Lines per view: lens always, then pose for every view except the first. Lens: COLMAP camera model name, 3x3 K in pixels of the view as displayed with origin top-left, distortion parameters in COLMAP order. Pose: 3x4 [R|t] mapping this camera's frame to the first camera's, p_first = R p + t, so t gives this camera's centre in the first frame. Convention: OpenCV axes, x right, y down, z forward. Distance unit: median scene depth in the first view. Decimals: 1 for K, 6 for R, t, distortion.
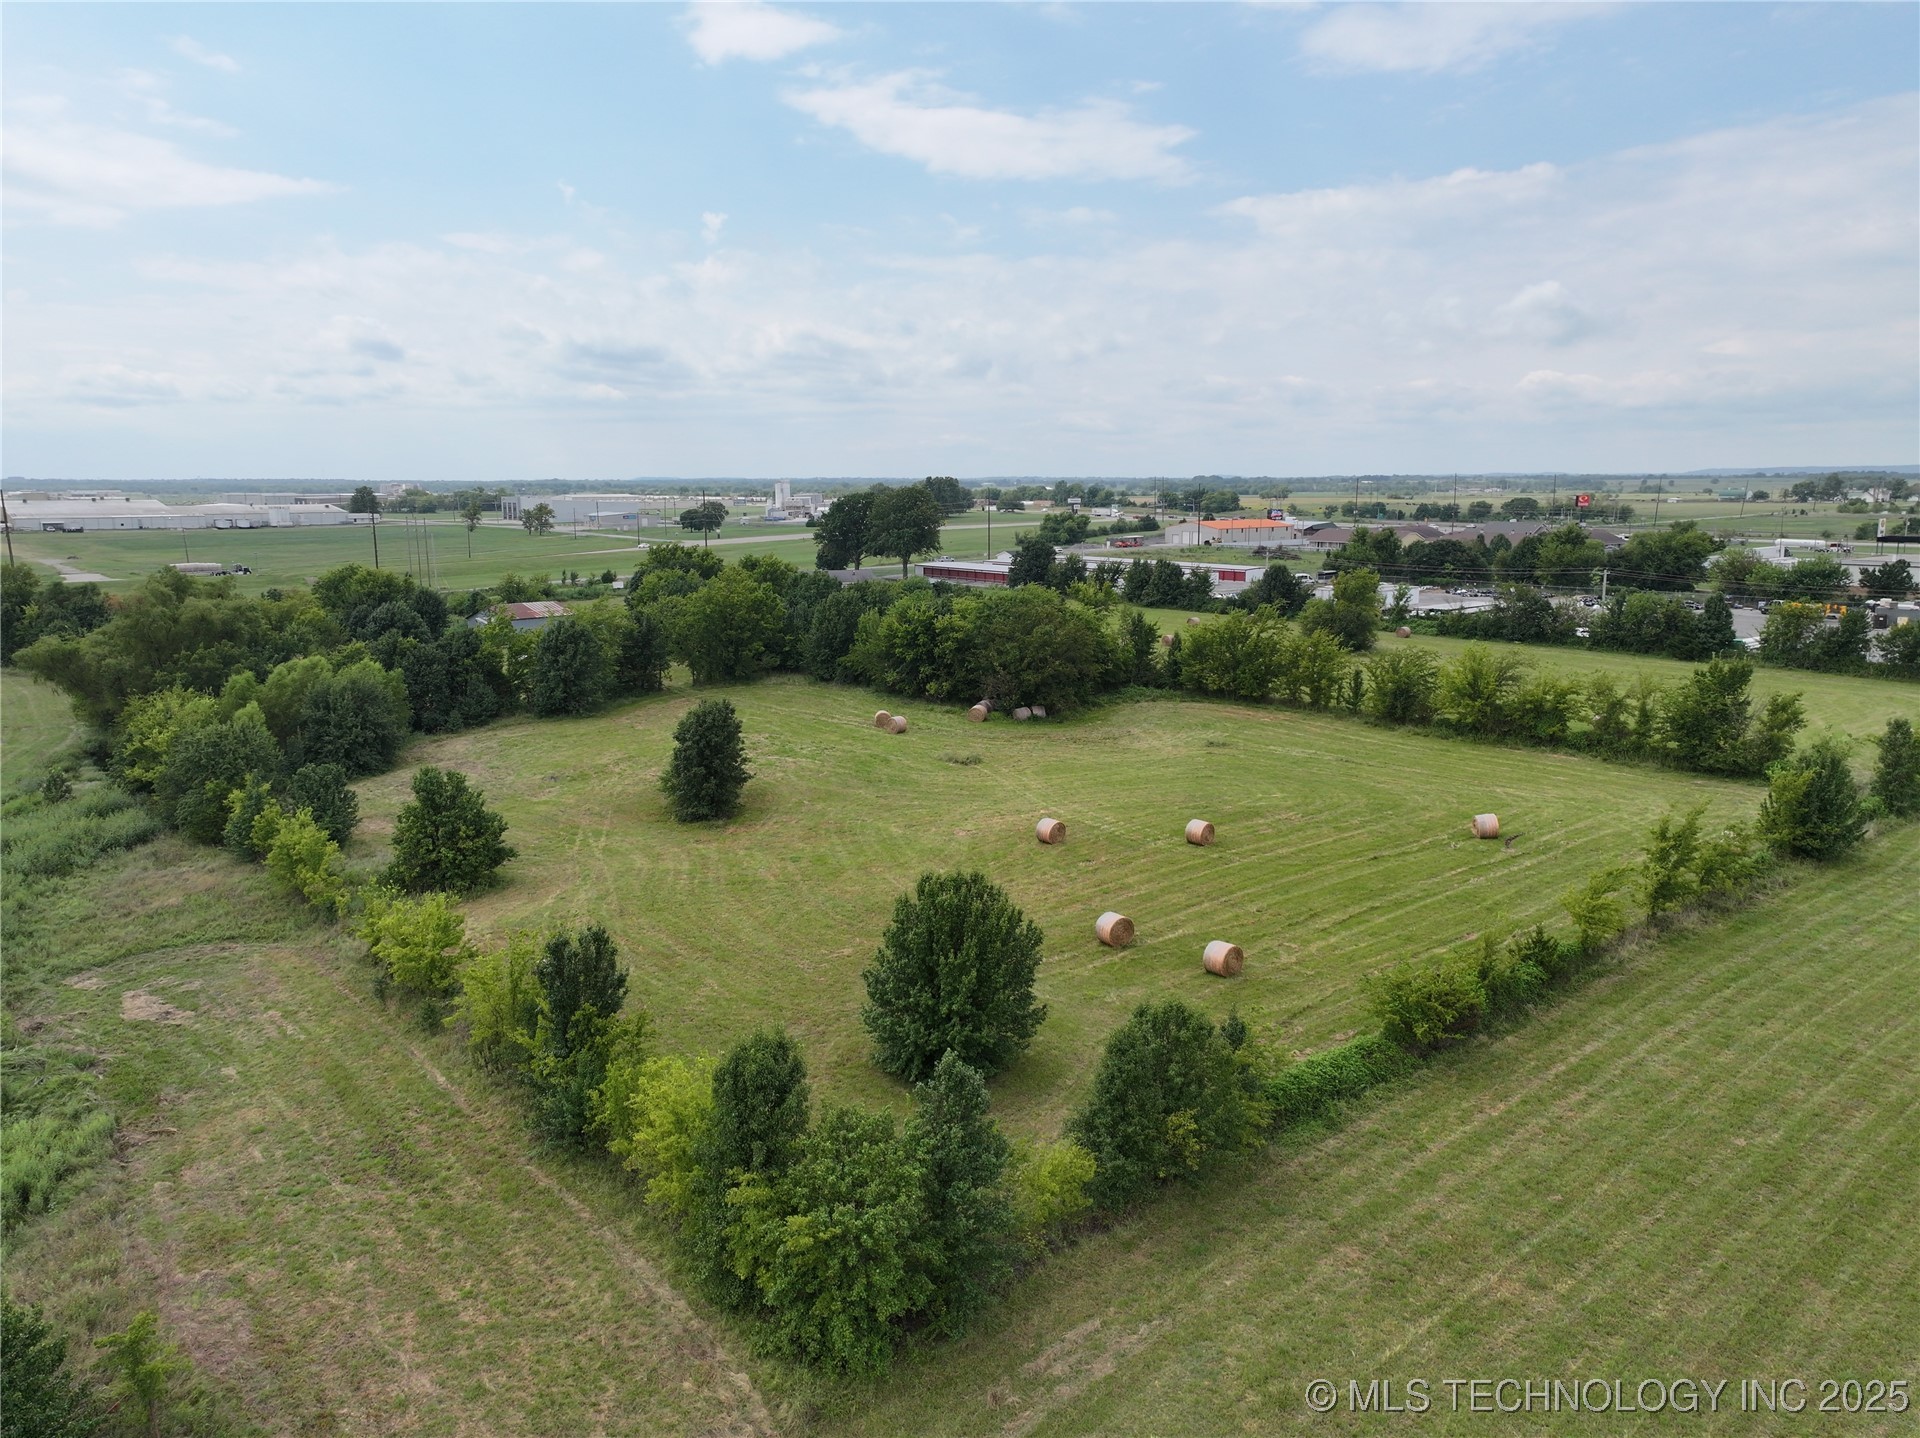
lens RADIAL K [[1339.8, 0, 963.2], [0, 1339.8, 704.1], [0, 0, 1]] dist [-0.007908, 0.025307]
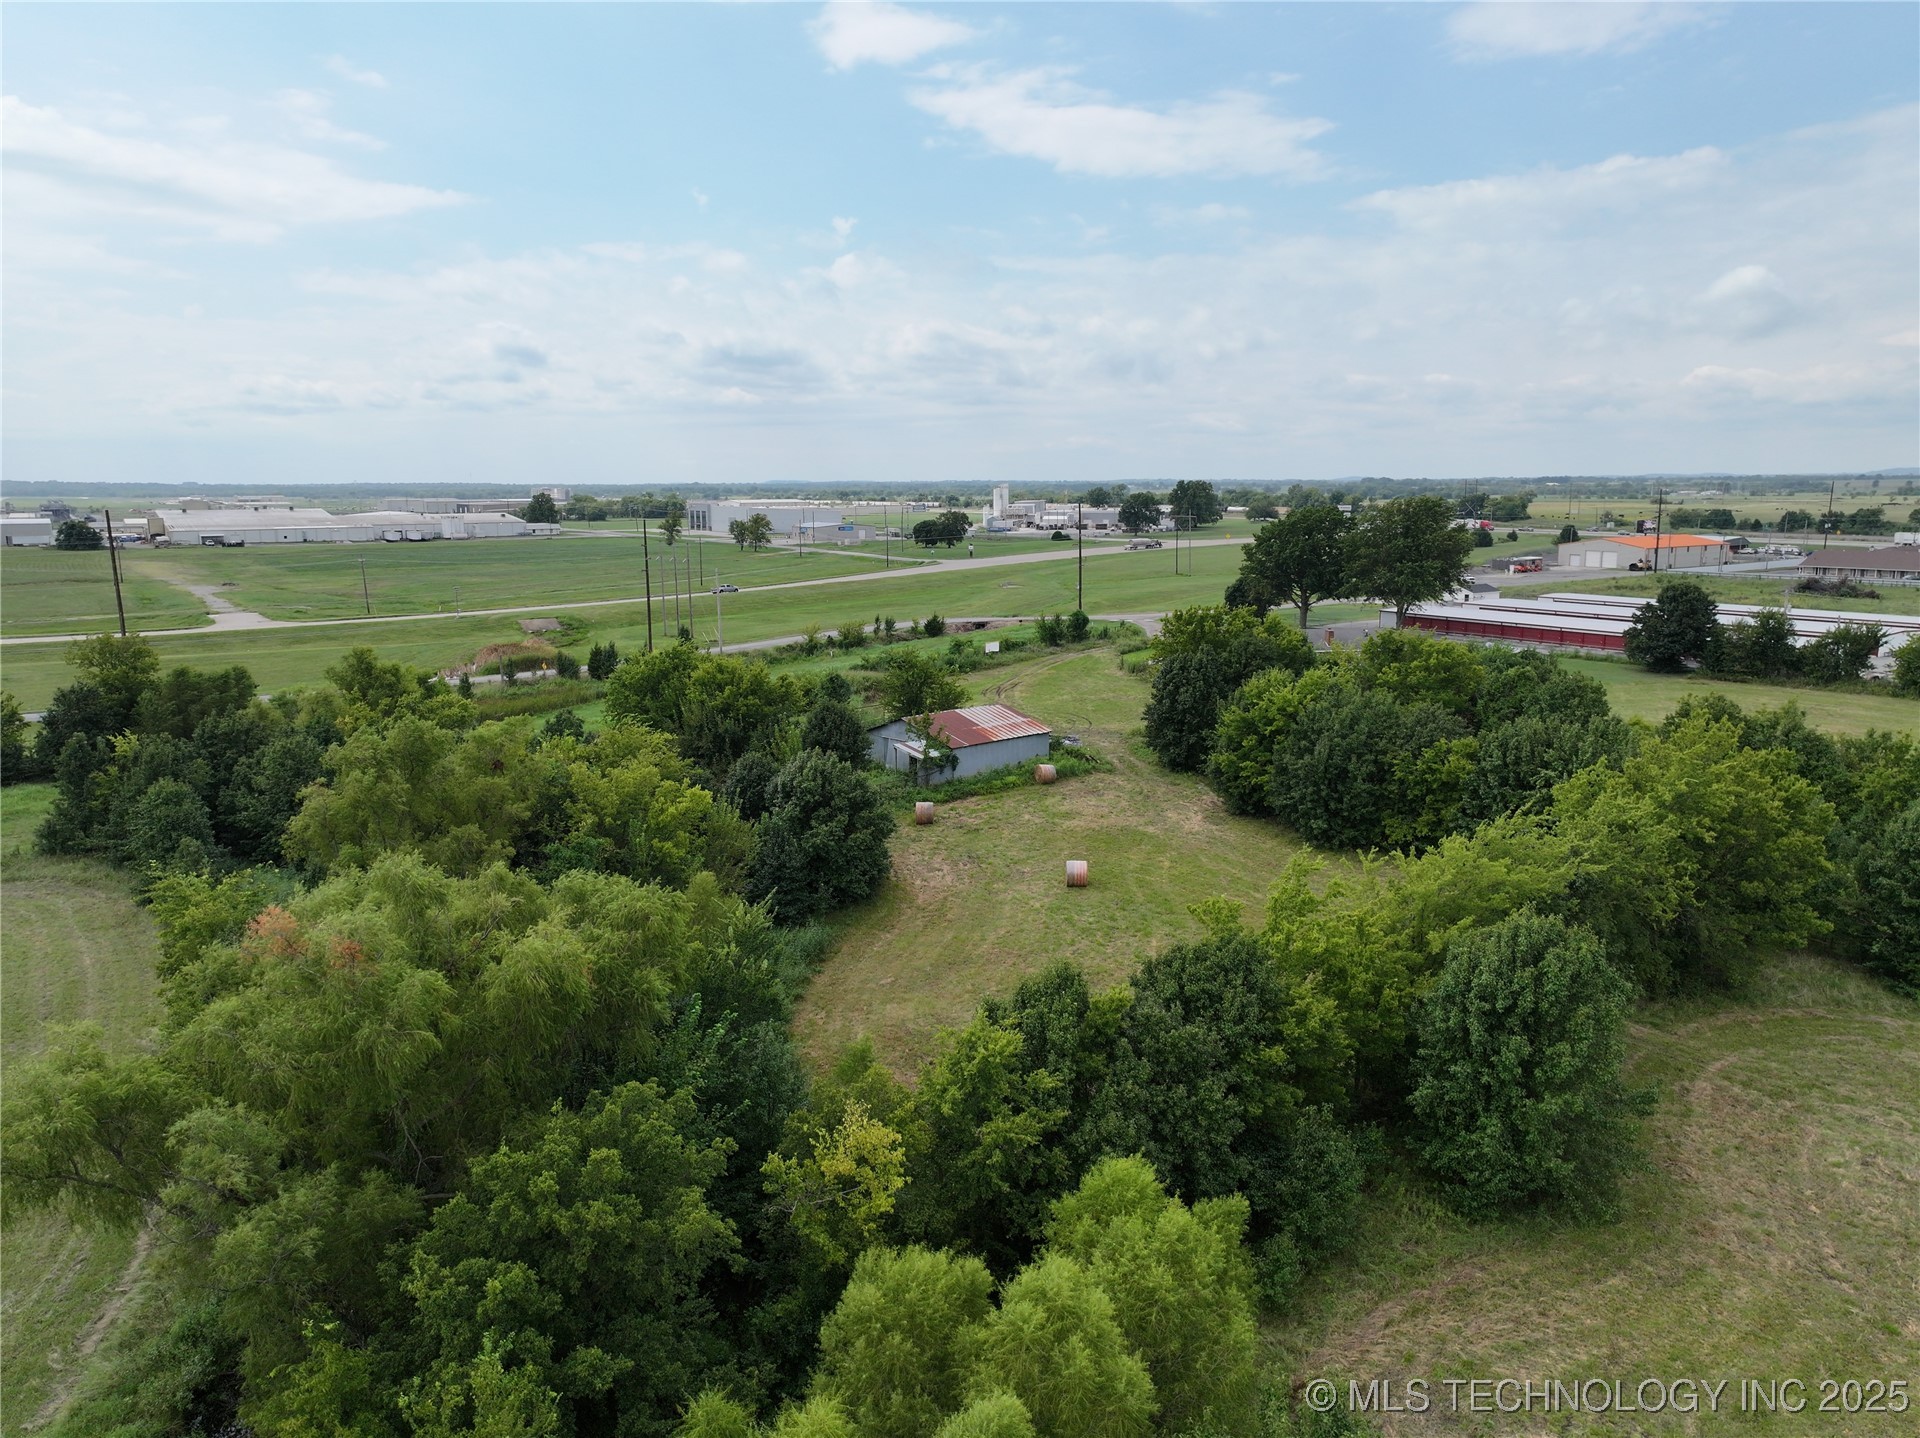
lens RADIAL K [[1333.2, 0, 973.1], [0, 1333.2, 733.7], [0, 0, 1]] dist [-0.007186, 0.023672]
pose [[0.996423, 0.013507, -0.083415, -0.581869], [-0.011802, 0.999712, 0.020890, -0.164027], [0.083673, -0.019831, 0.996296, 0.925693]]
